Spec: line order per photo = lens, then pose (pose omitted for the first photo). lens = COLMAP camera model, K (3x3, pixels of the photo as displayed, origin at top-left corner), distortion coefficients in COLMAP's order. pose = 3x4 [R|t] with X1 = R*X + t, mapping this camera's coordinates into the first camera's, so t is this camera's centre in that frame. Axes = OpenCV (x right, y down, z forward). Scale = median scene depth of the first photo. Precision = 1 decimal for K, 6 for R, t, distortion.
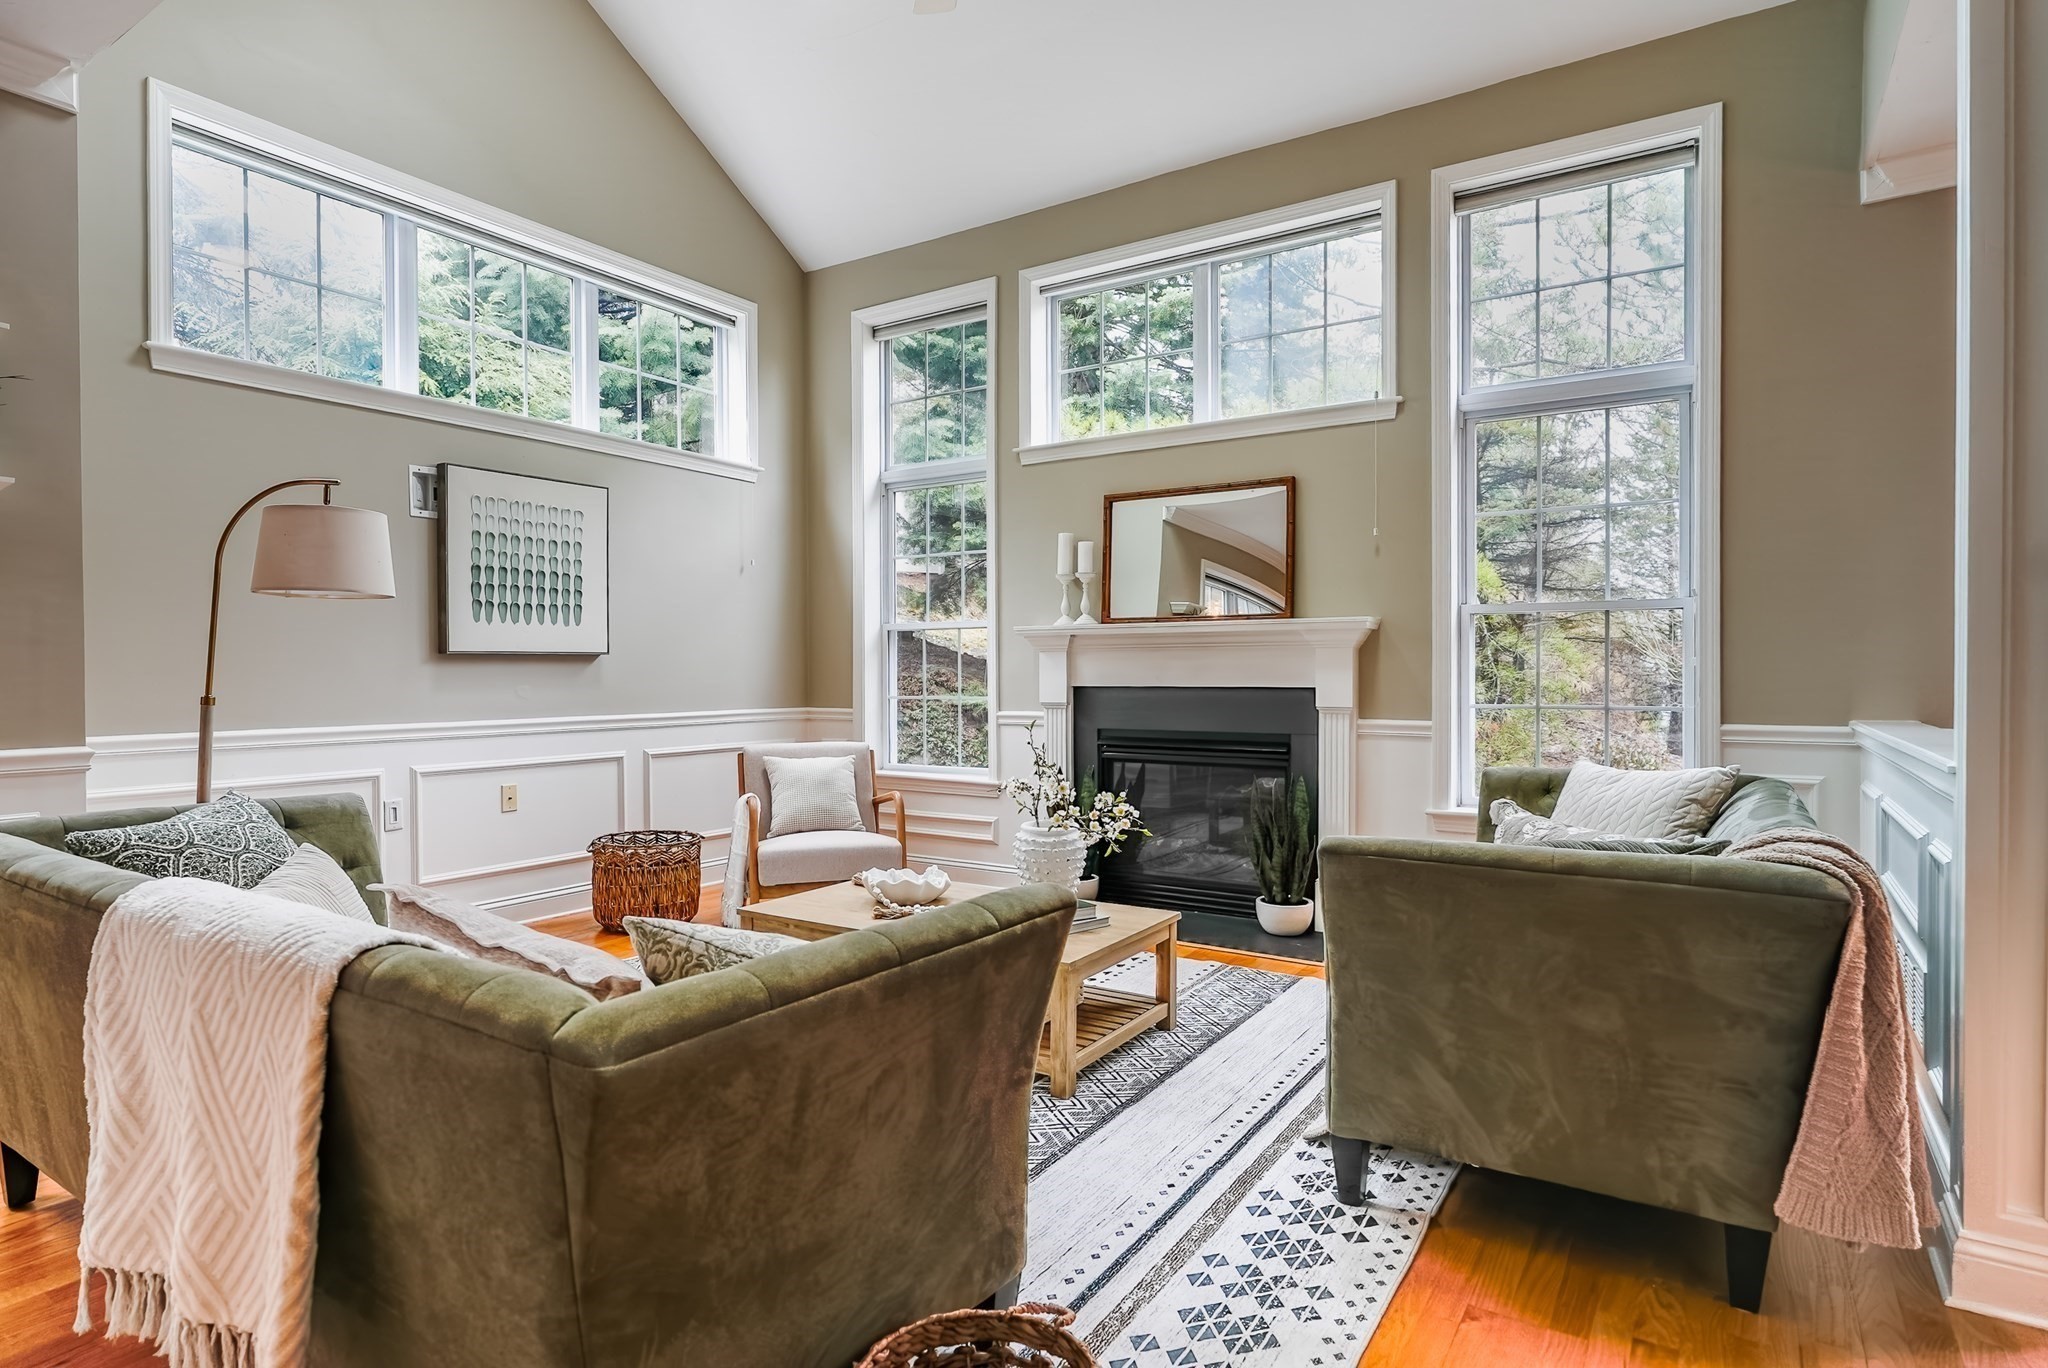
lens RADIAL K [[1107.4, 0, 1020.1], [0, 1107.4, 677.5], [0, 0, 1]] dist [-0.001832, 0.000438]
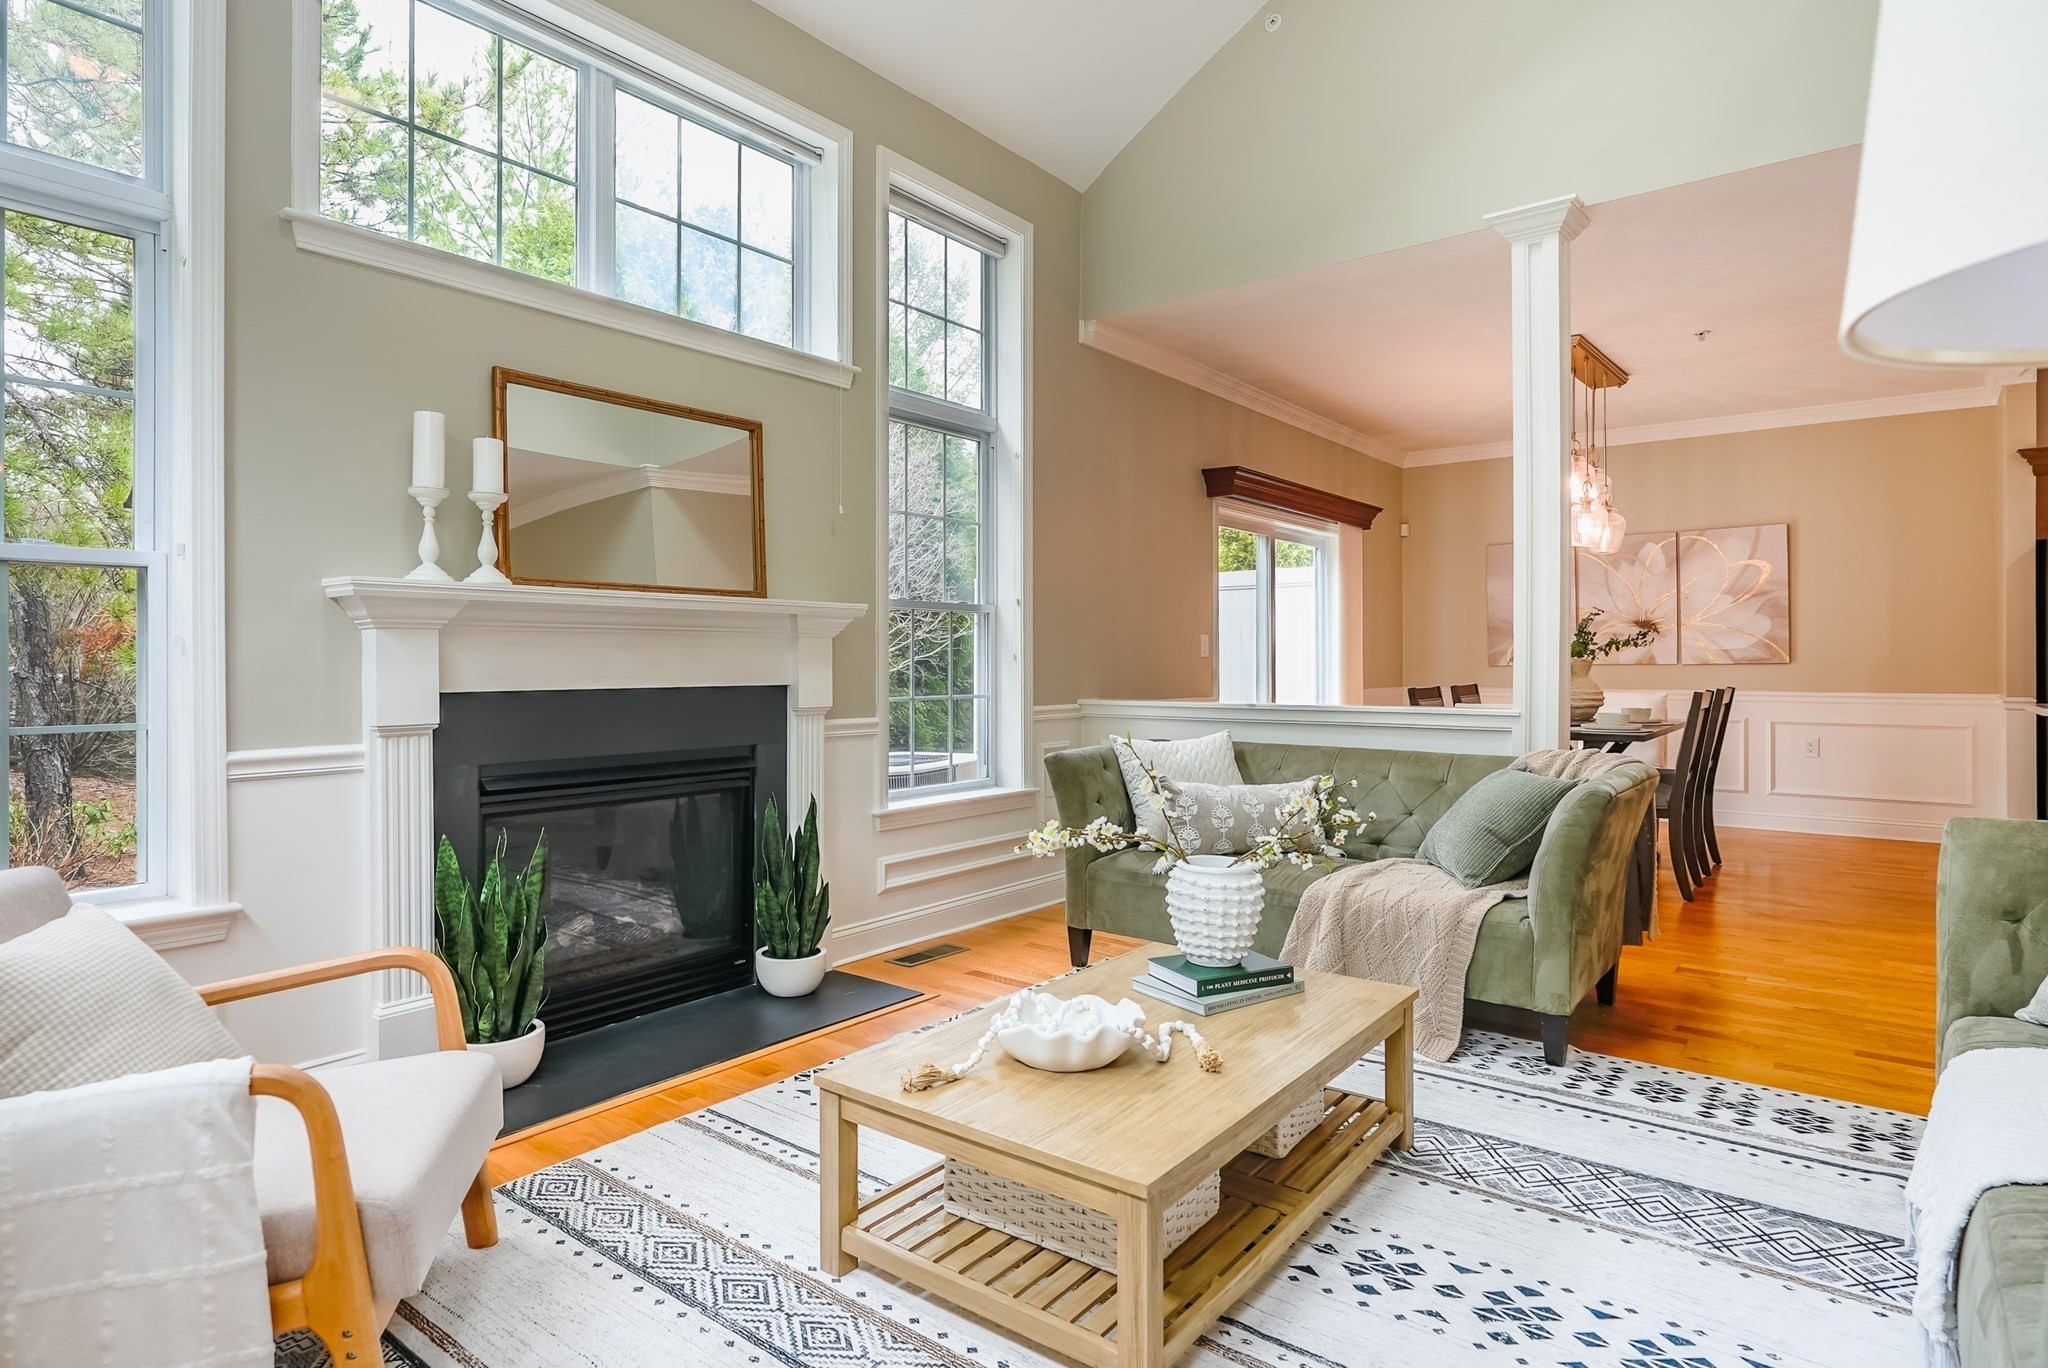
lens RADIAL K [[1098.5, 0, 1021.2], [0, 1098.5, 650.2], [0, 0, 1]] dist [-0.000619, 0.000142]
pose [[0.092952, 0.012405, 0.995593, -0.555486], [0.008526, 0.999876, -0.013254, -0.004973], [-0.995634, 0.009720, 0.092835, 0.780633]]
